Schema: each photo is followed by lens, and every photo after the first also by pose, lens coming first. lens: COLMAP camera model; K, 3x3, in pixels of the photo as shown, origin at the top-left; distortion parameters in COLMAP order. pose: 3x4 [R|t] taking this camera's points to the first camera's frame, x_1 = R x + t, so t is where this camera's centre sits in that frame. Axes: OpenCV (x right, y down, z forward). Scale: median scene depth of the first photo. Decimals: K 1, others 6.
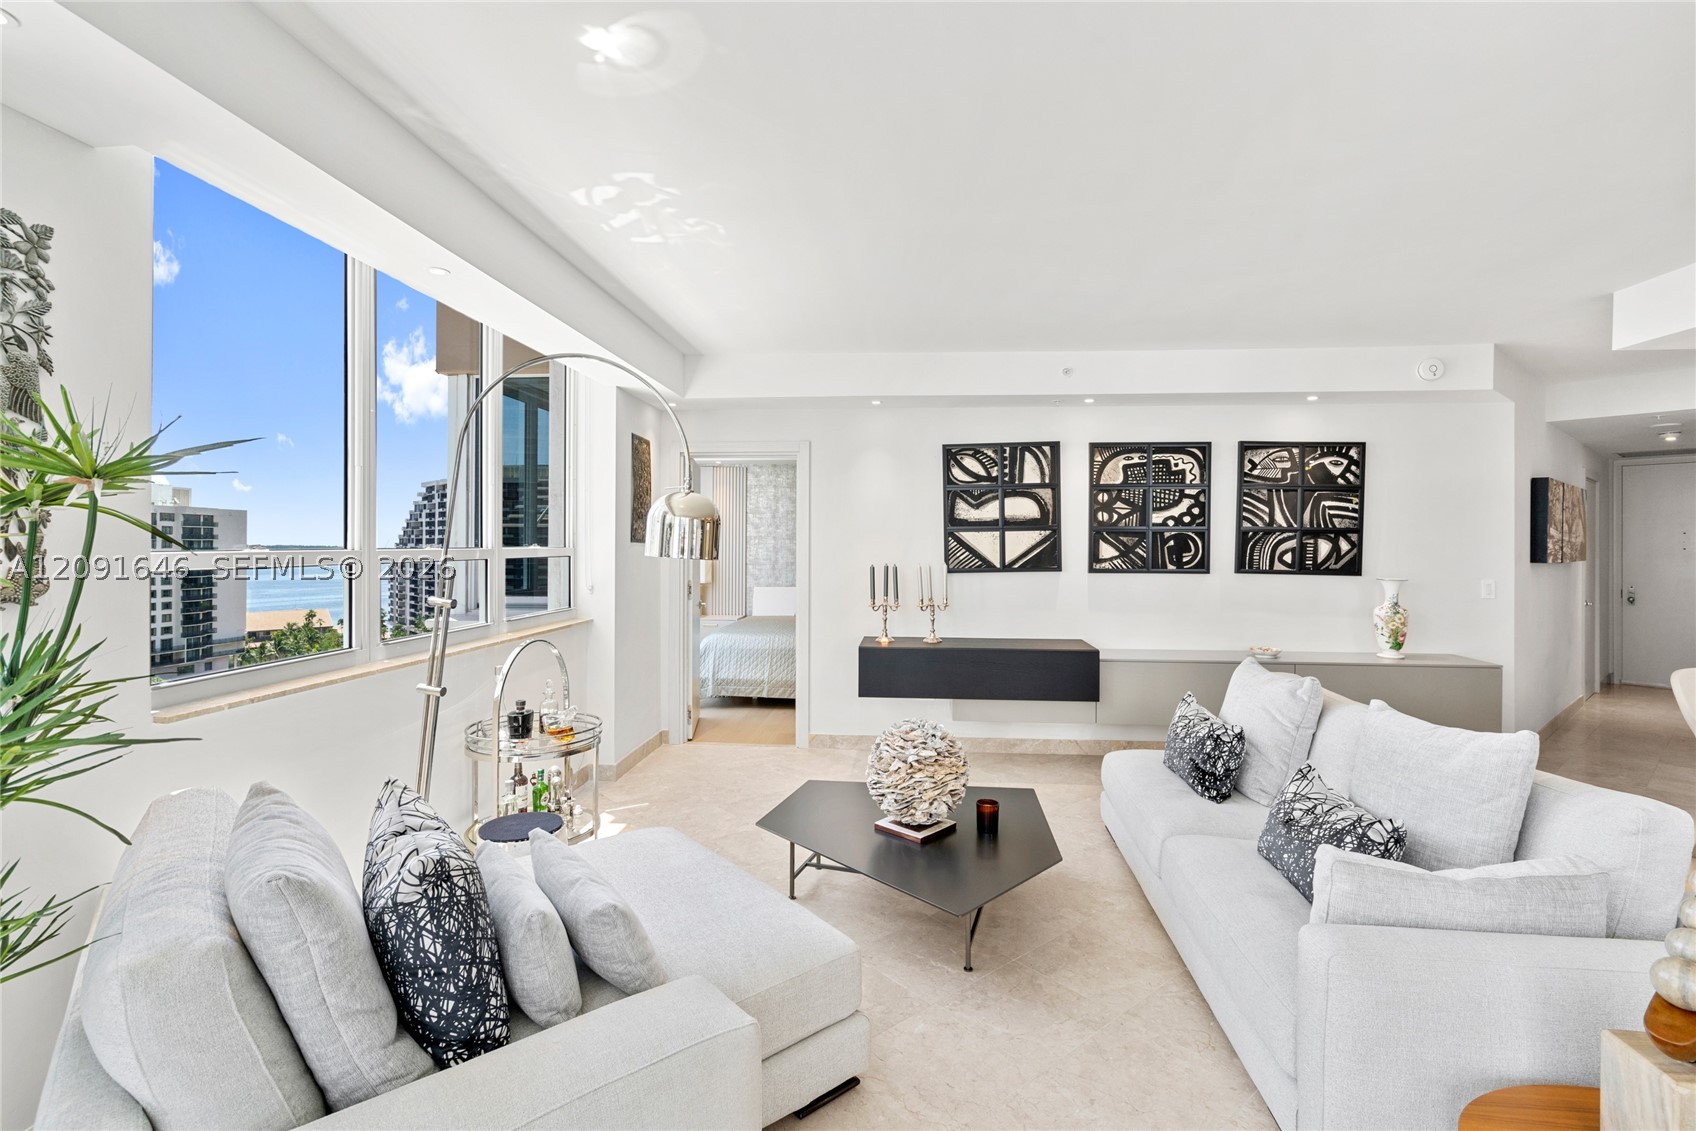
lens RADIAL K [[773.4, 0, 842.5], [0, 773.4, 540.1], [0, 0, 1]] dist [-0.010741, 0.005733]
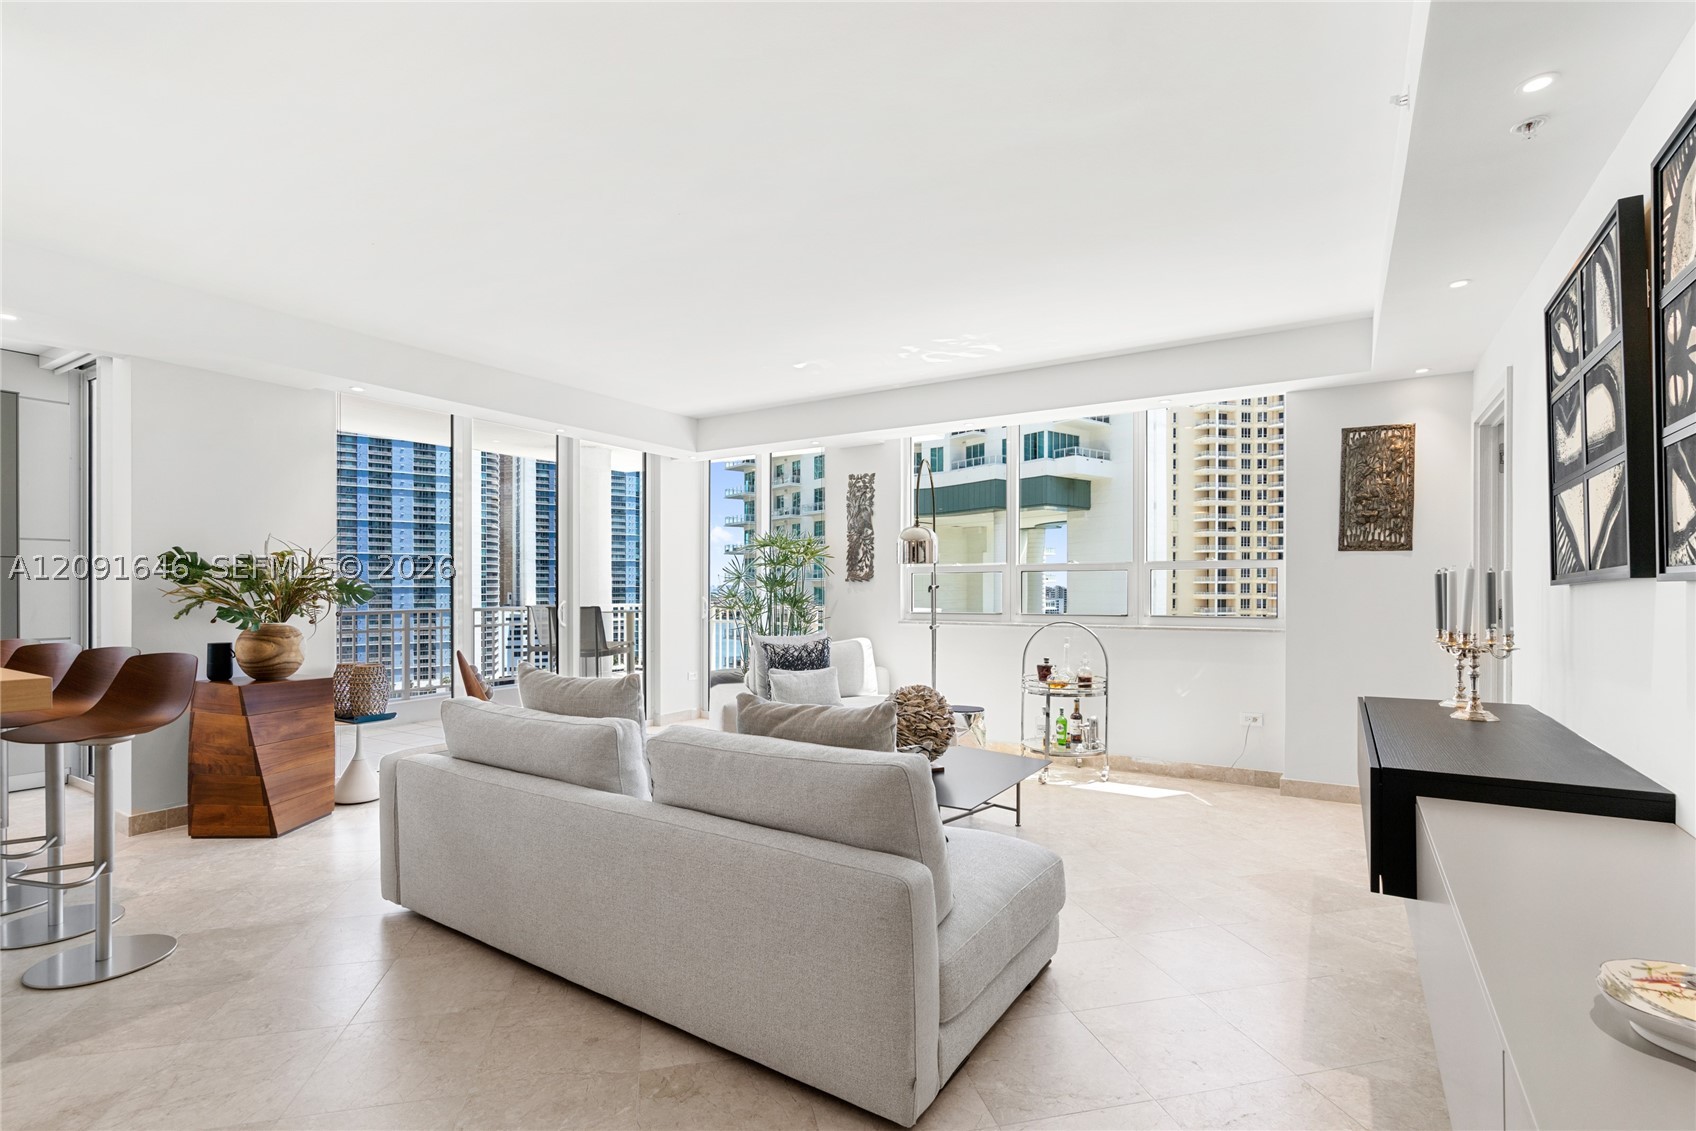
lens RADIAL K [[773.4, 0, 857.5], [0, 773.4, 598.0], [0, 0, 1]] dist [-0.010741, 0.005733]
pose [[-0.443012, 0.007981, -0.896480, 0.752822], [0.003678, 0.999968, 0.007085, 0.047293], [0.896508, -0.000158, -0.443027, 0.868846]]
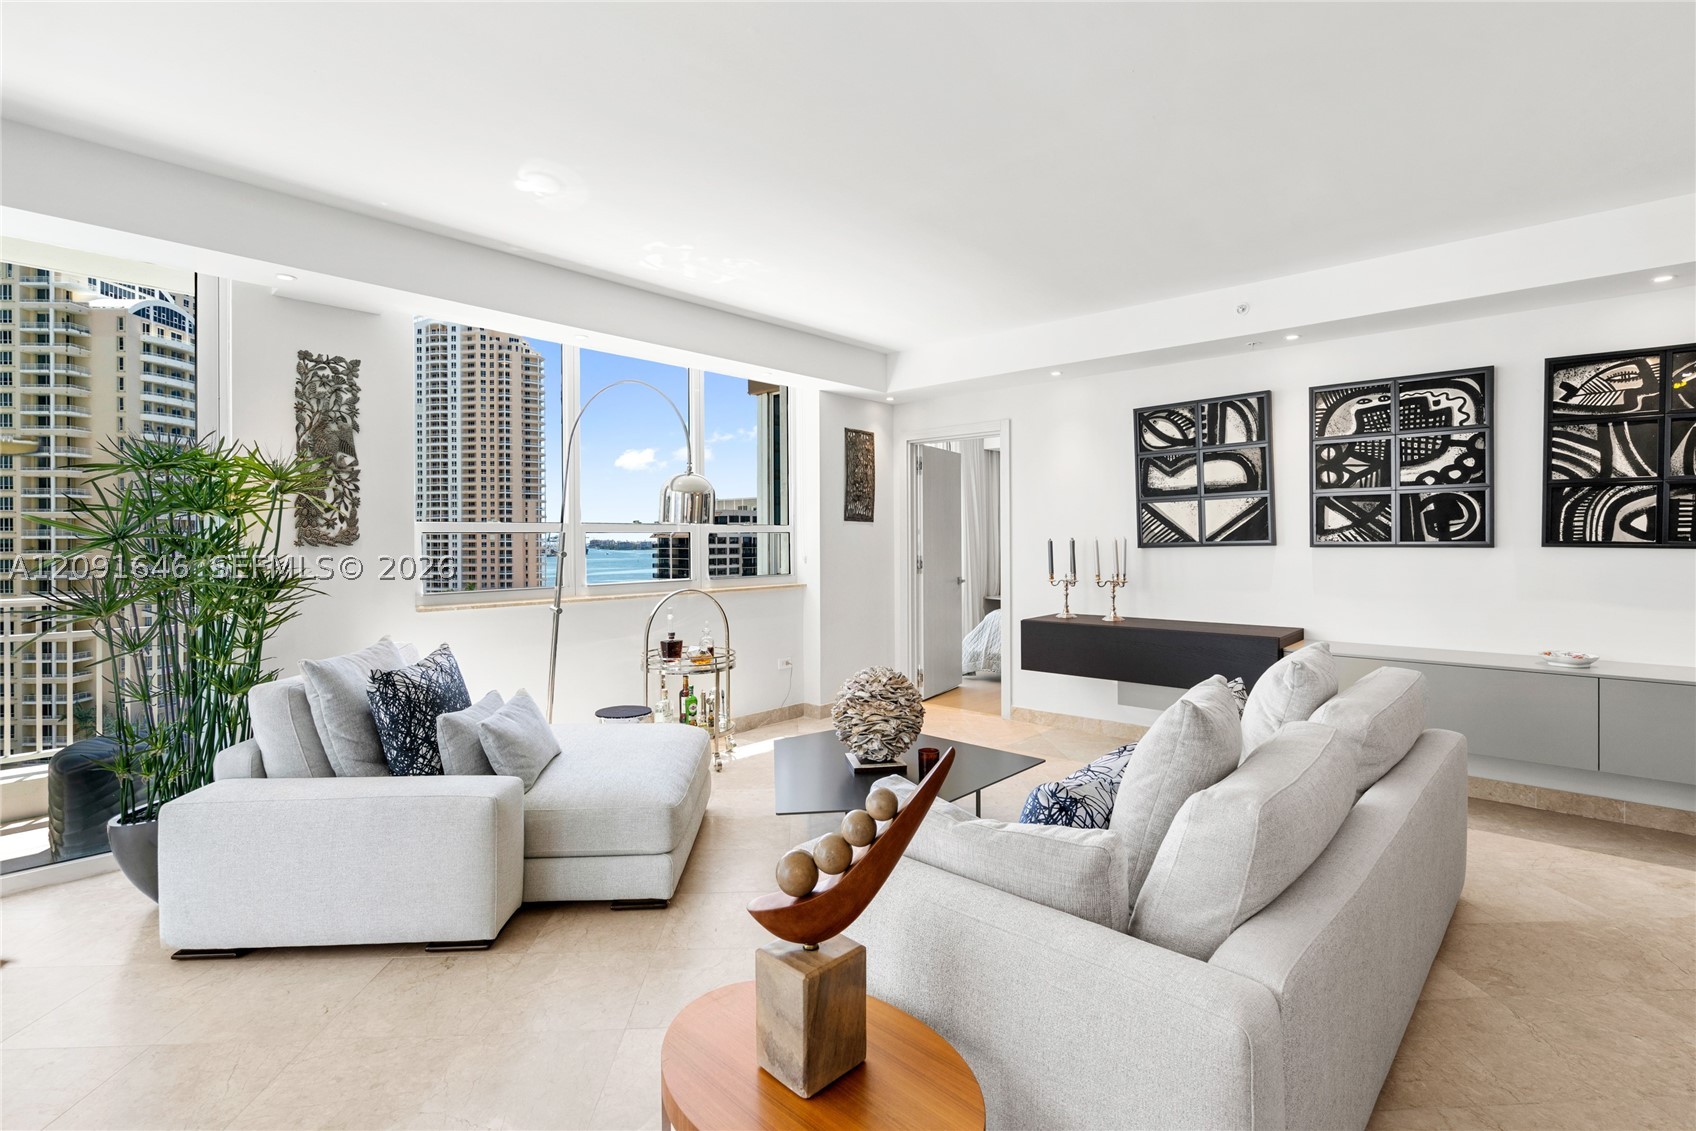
lens RADIAL K [[773.4, 0, 850.3], [0, 773.4, 541.7], [0, 0, 1]] dist [-0.010741, 0.005733]
pose [[0.799588, -0.006149, -0.600518, 0.430568], [0.012123, 0.999909, 0.005903, 0.027282], [0.600427, -0.012000, 0.799590, 0.050832]]
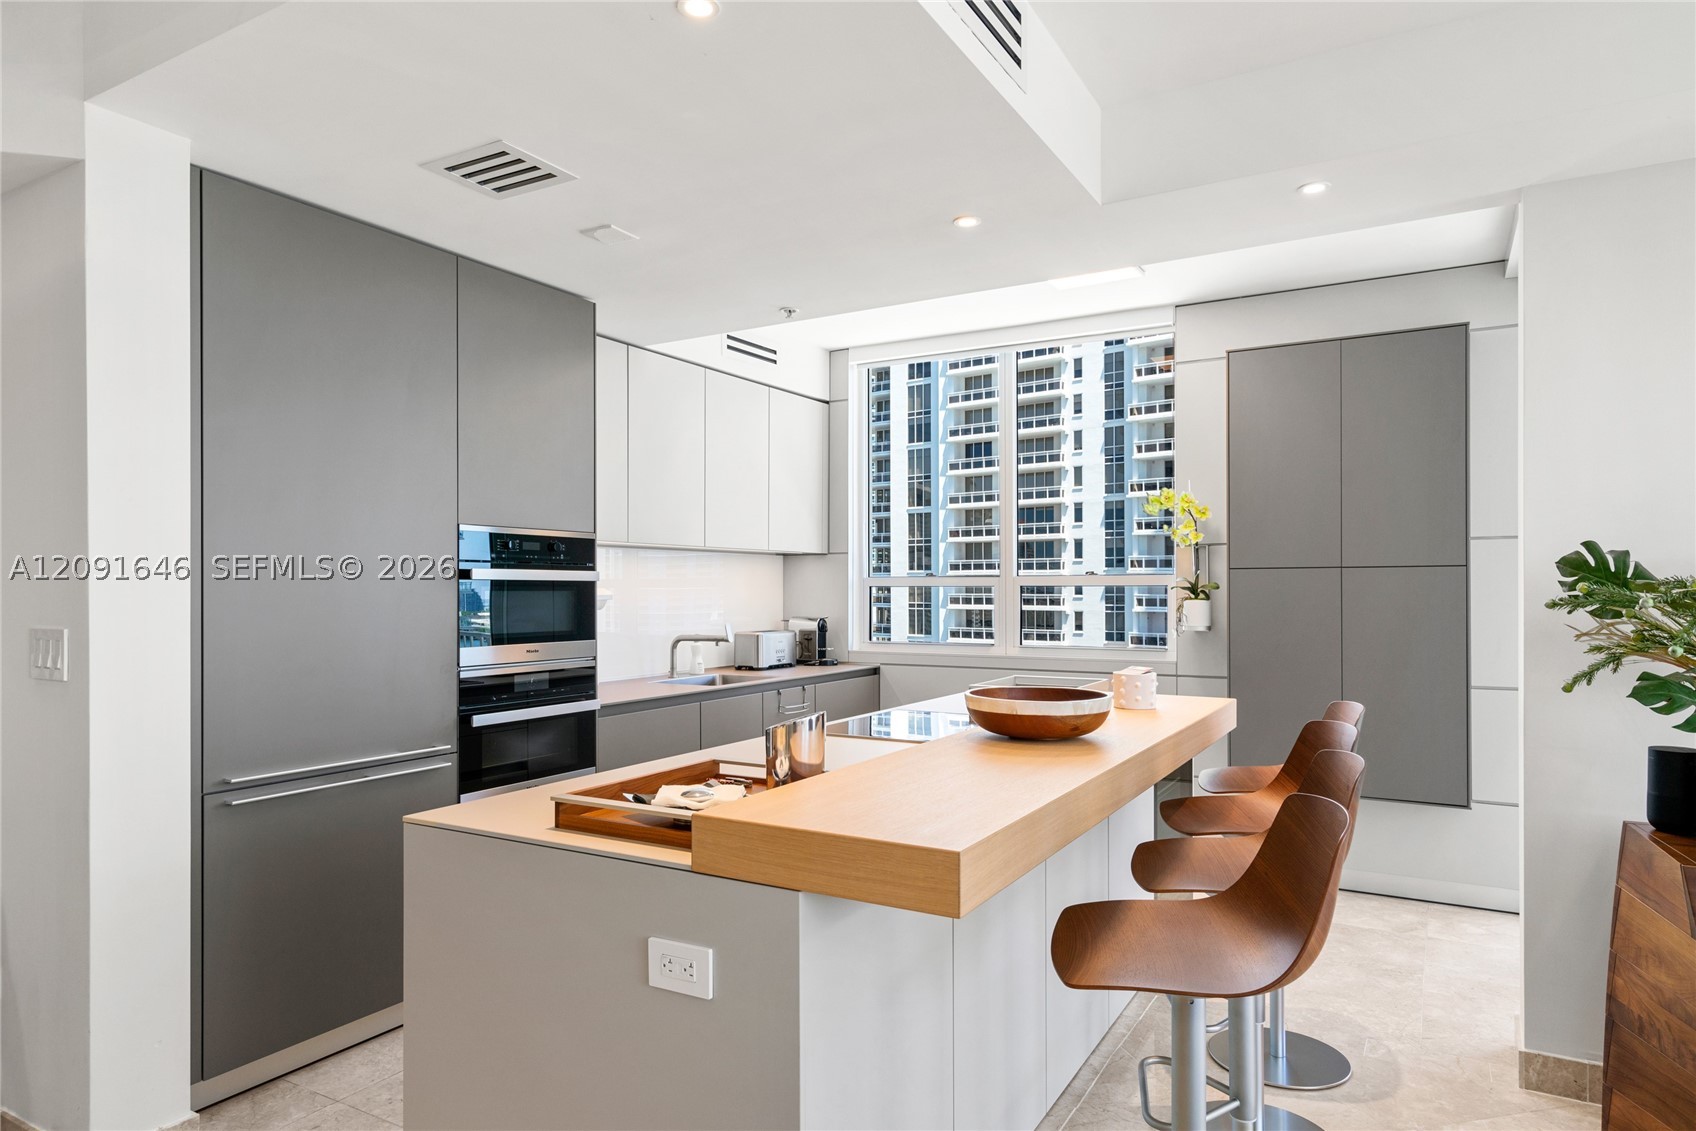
lens RADIAL K [[1014.4, 0, 879.9], [0, 1014.4, 585.6], [0, 0, 1]] dist [0.016514, 0.002173]
pose [[-0.913613, -0.000168, 0.406585, 0.484595], [-0.003938, 0.999957, -0.008436, 0.026533], [-0.406566, -0.009308, -0.913574, 0.526355]]
